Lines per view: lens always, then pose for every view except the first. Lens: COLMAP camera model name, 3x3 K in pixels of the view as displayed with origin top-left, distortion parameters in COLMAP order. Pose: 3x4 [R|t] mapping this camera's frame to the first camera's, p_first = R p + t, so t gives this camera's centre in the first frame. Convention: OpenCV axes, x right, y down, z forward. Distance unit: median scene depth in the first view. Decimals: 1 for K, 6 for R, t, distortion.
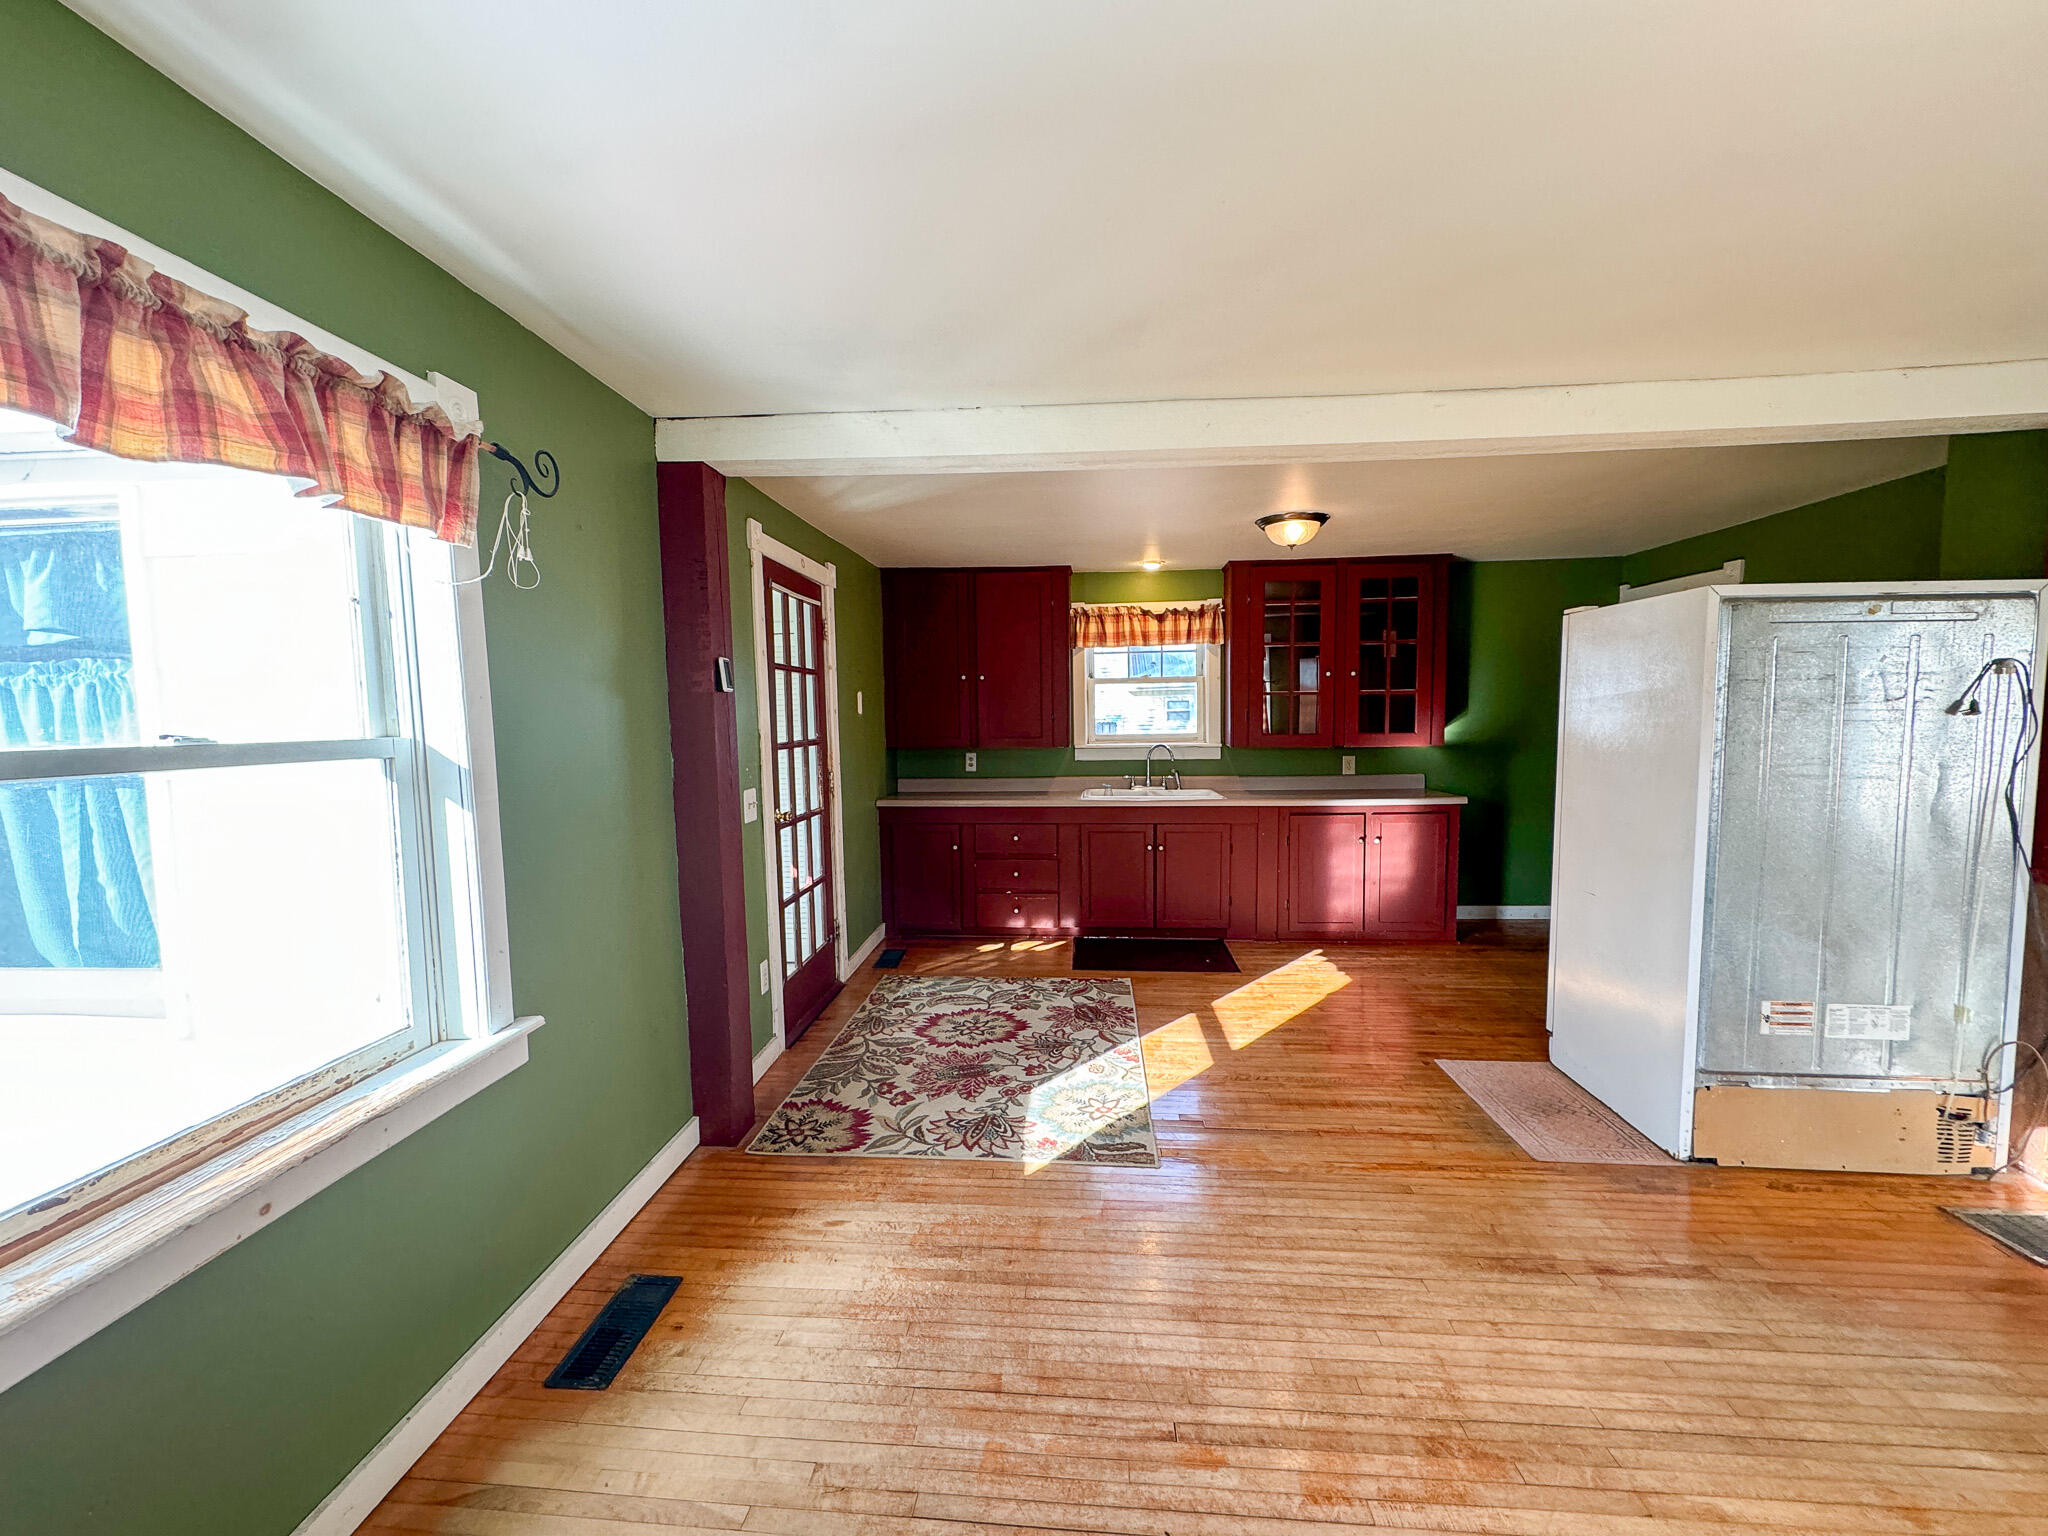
lens RADIAL K [[810.1, 0, 1018.8], [0, 810.1, 771.5], [0, 0, 1]] dist [-0.002587, 0.000971]
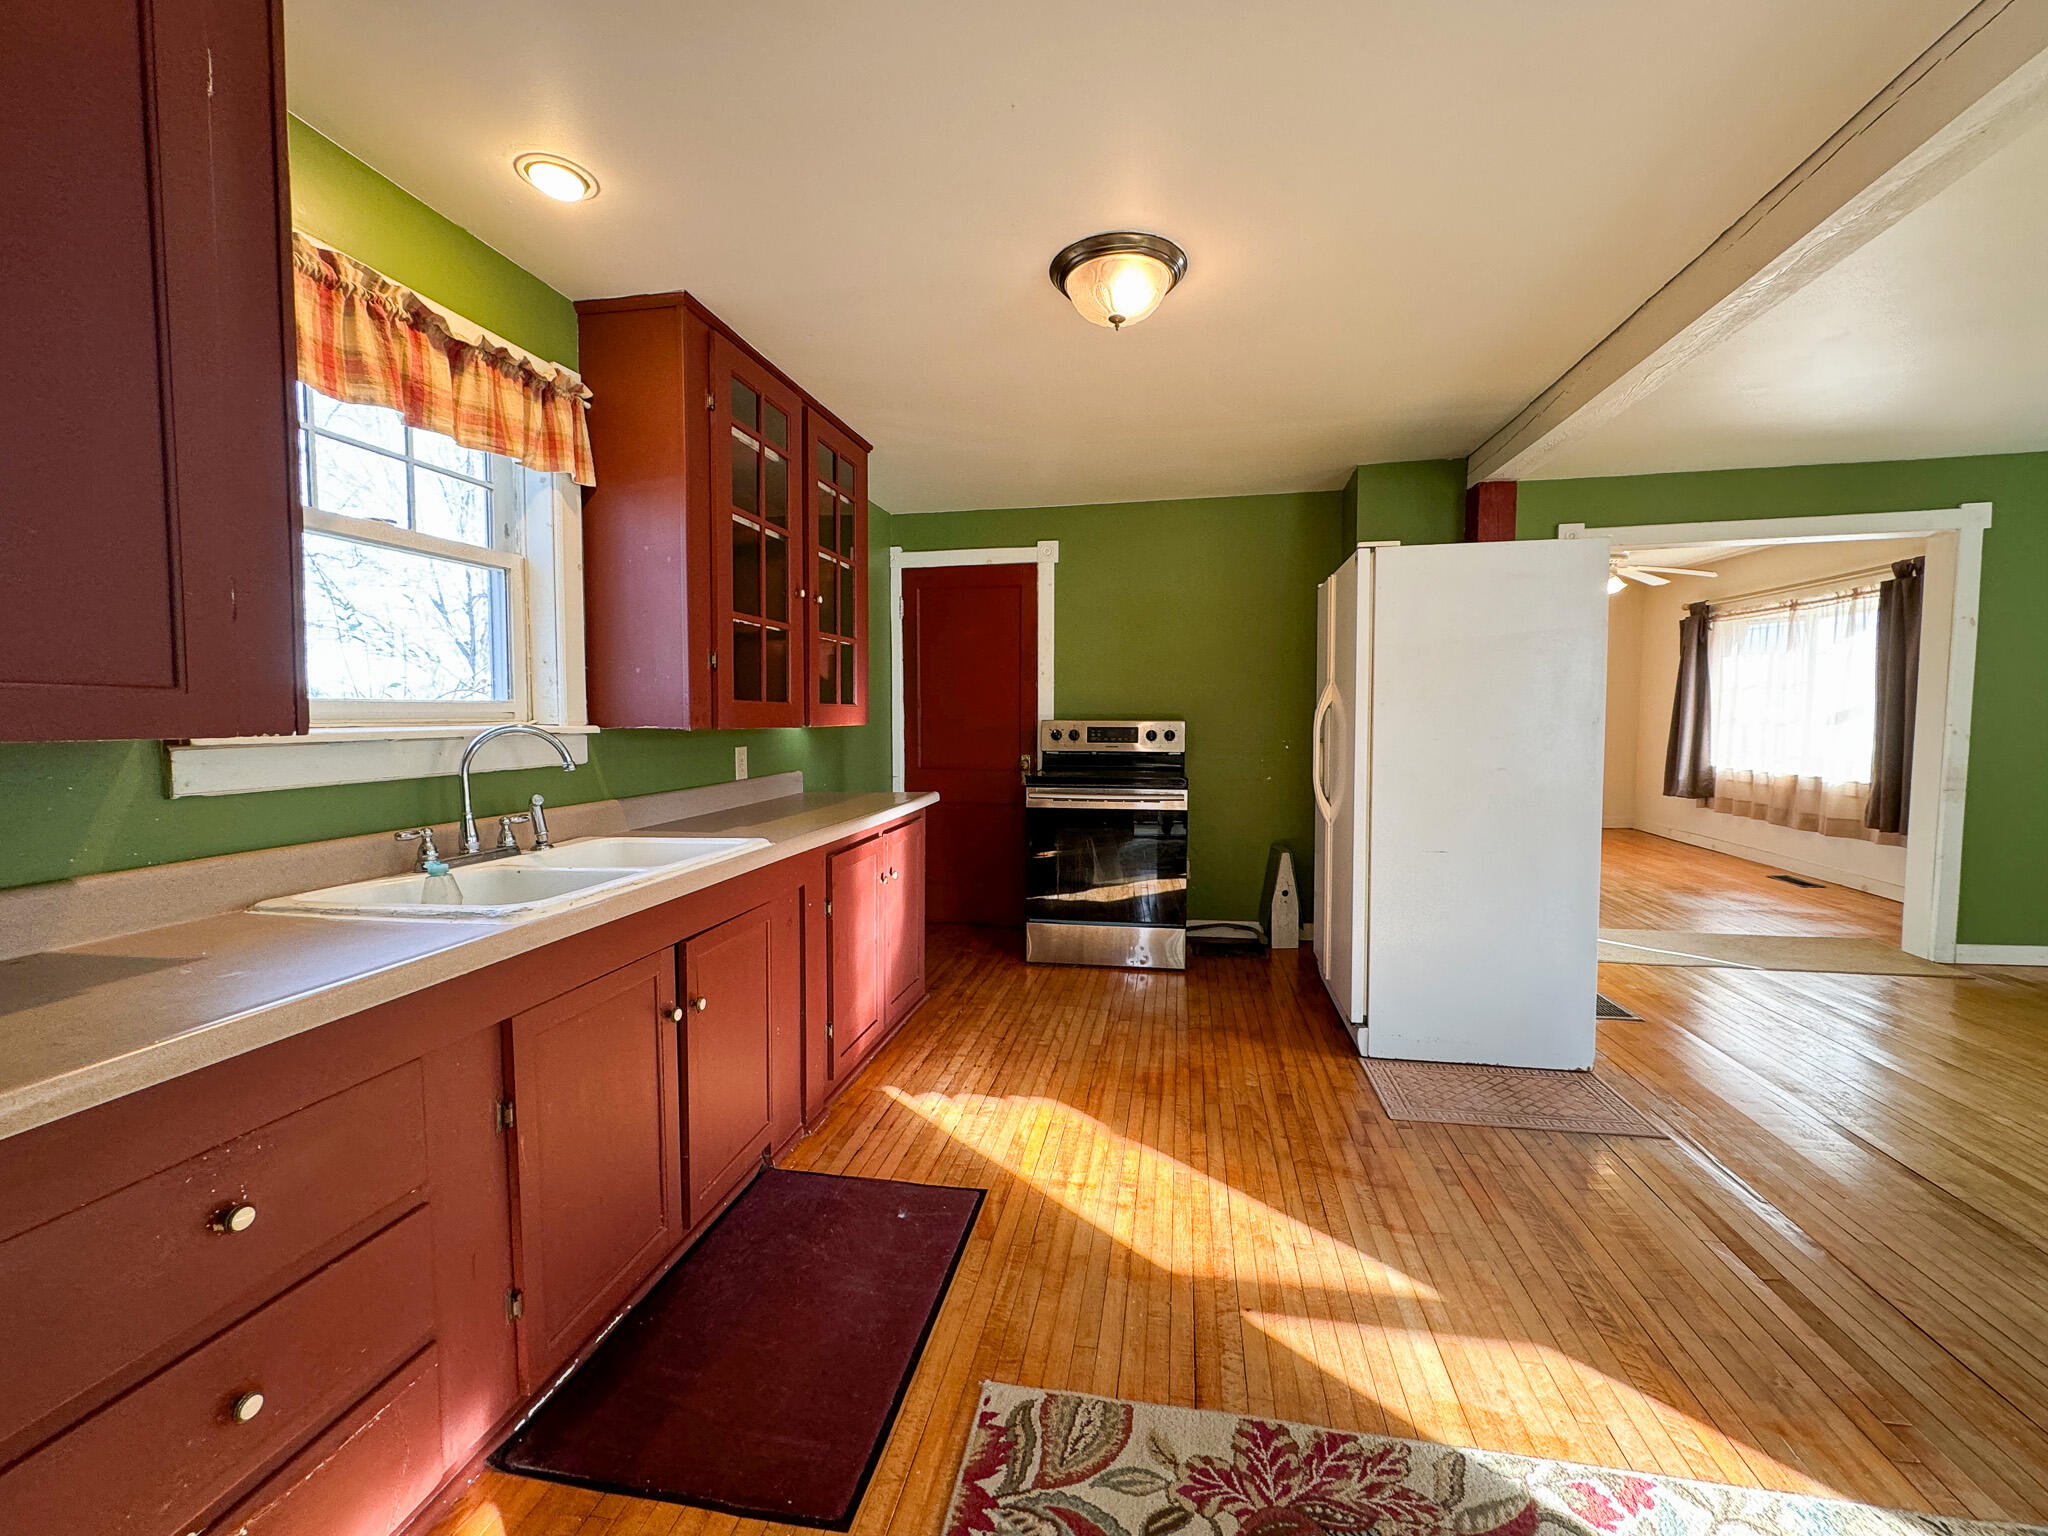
lens RADIAL K [[833.6, 0, 1023.3], [0, 833.6, 769.0], [0, 0, 1]] dist [-0.000588, 0.000262]
pose [[0.101680, -0.051546, 0.993481, -0.208708], [0.080812, 0.995784, 0.043394, -0.017476], [-0.991529, 0.075873, 0.105417, 0.979479]]
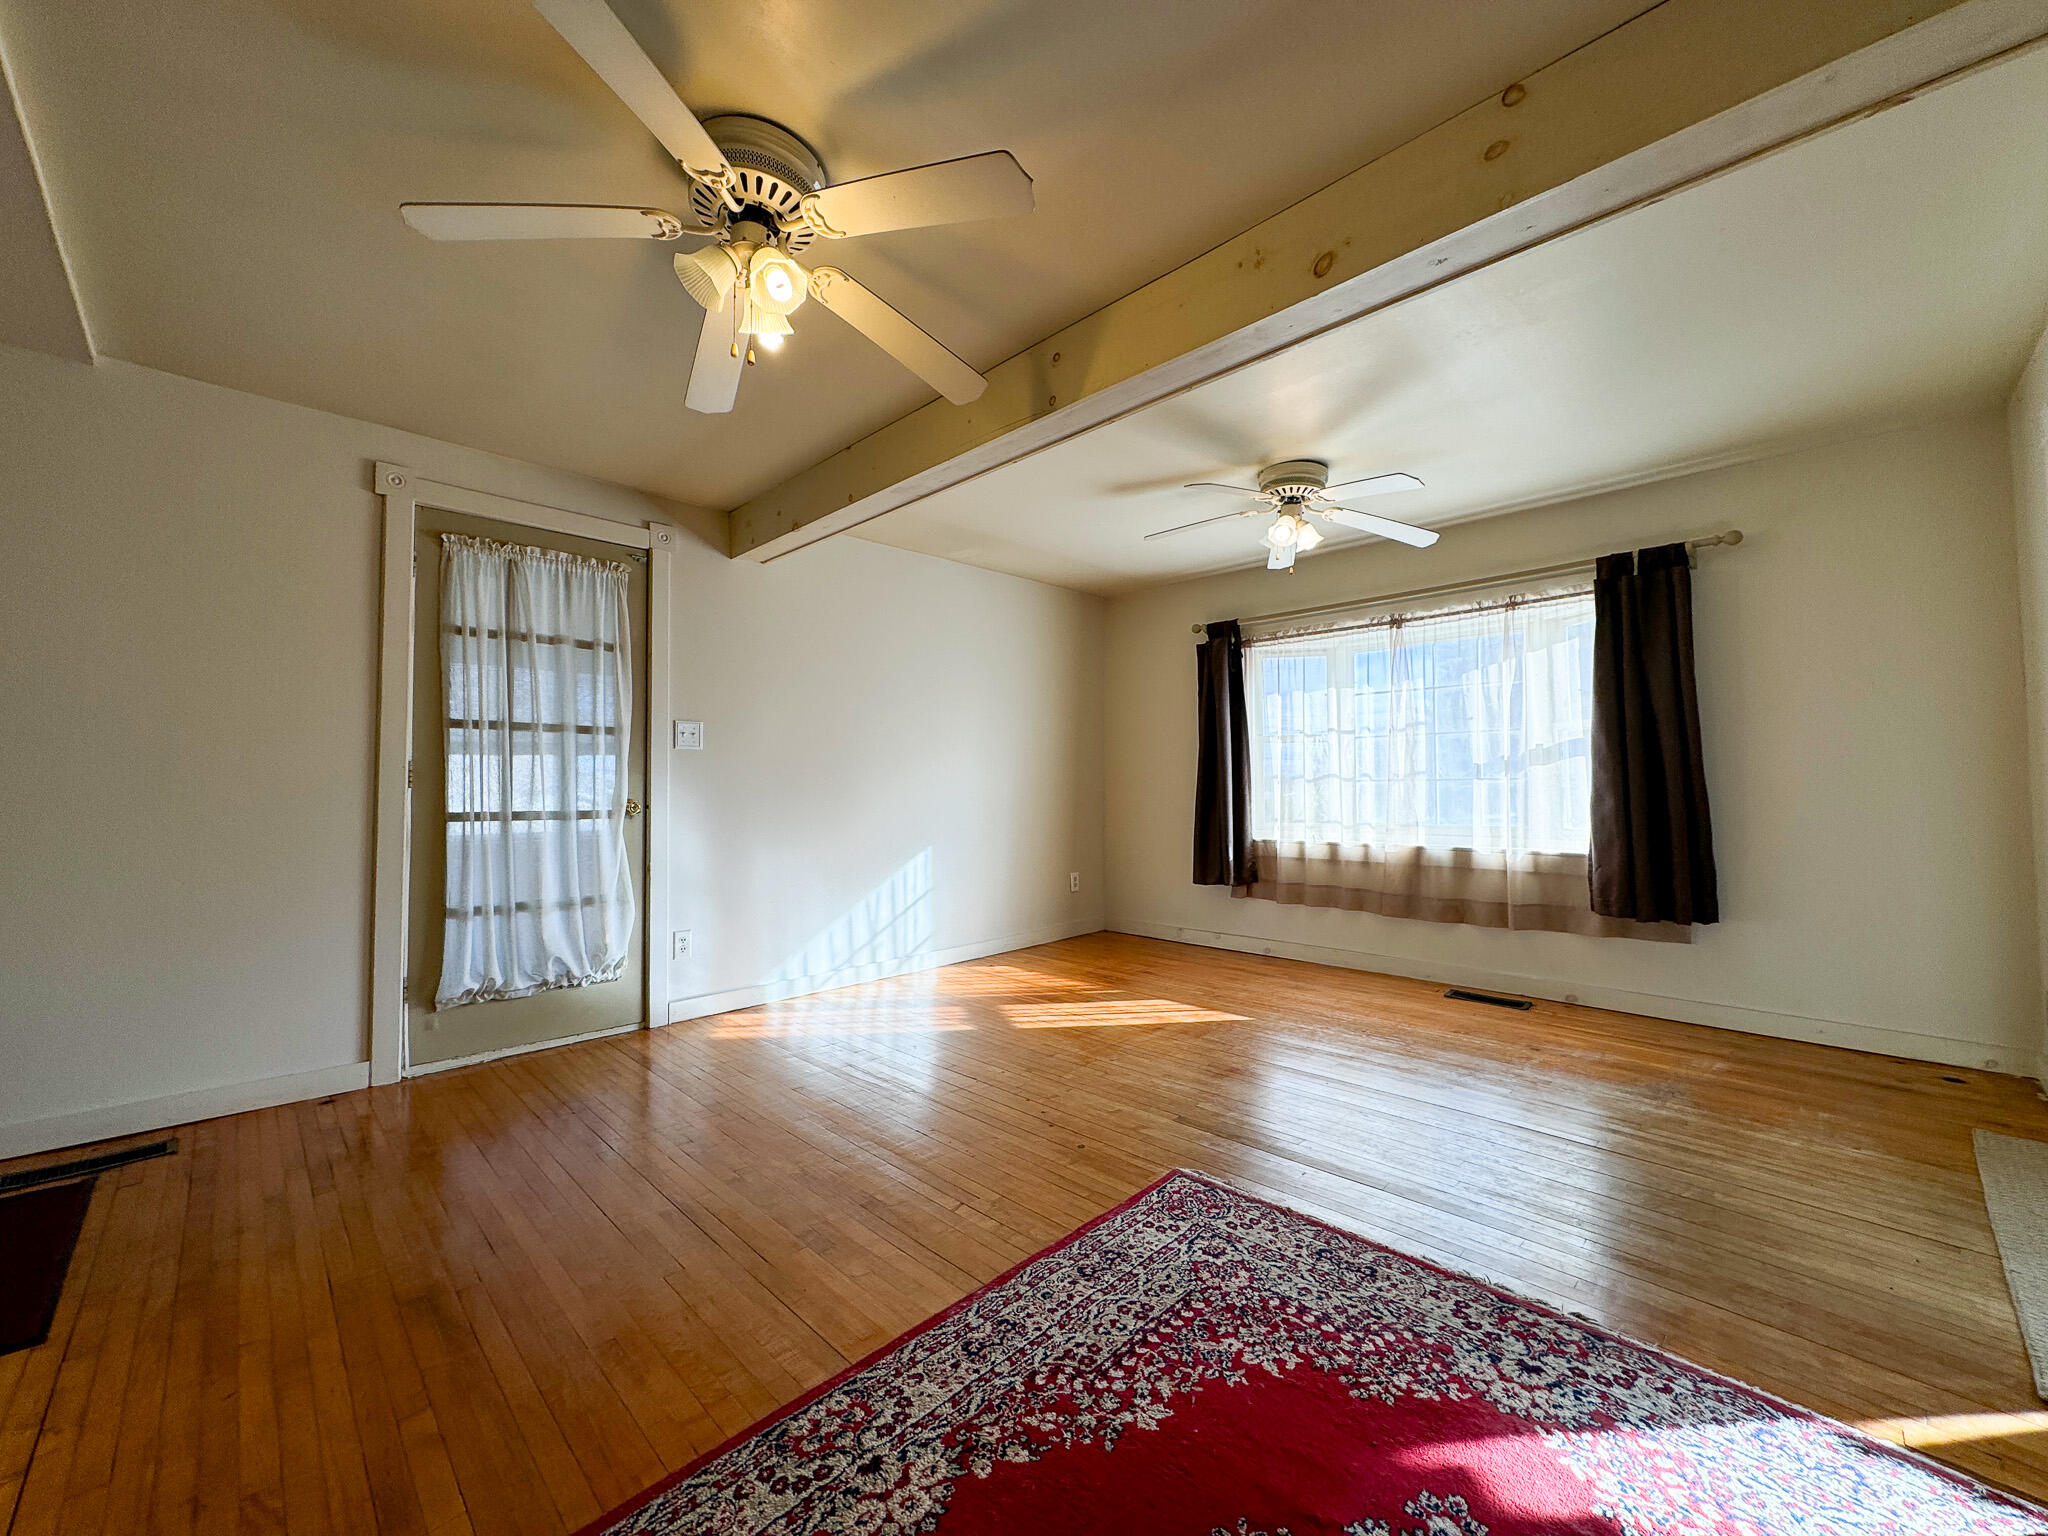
lens RADIAL K [[810.1, 0, 1021.0], [0, 810.1, 766.2], [0, 0, 1]] dist [-0.002587, 0.000971]
pose [[-0.762486, 0.041772, 0.645655, 1.070189], [0.065158, 0.997798, 0.012393, 0.013810], [-0.643715, 0.051519, -0.763529, 0.920528]]
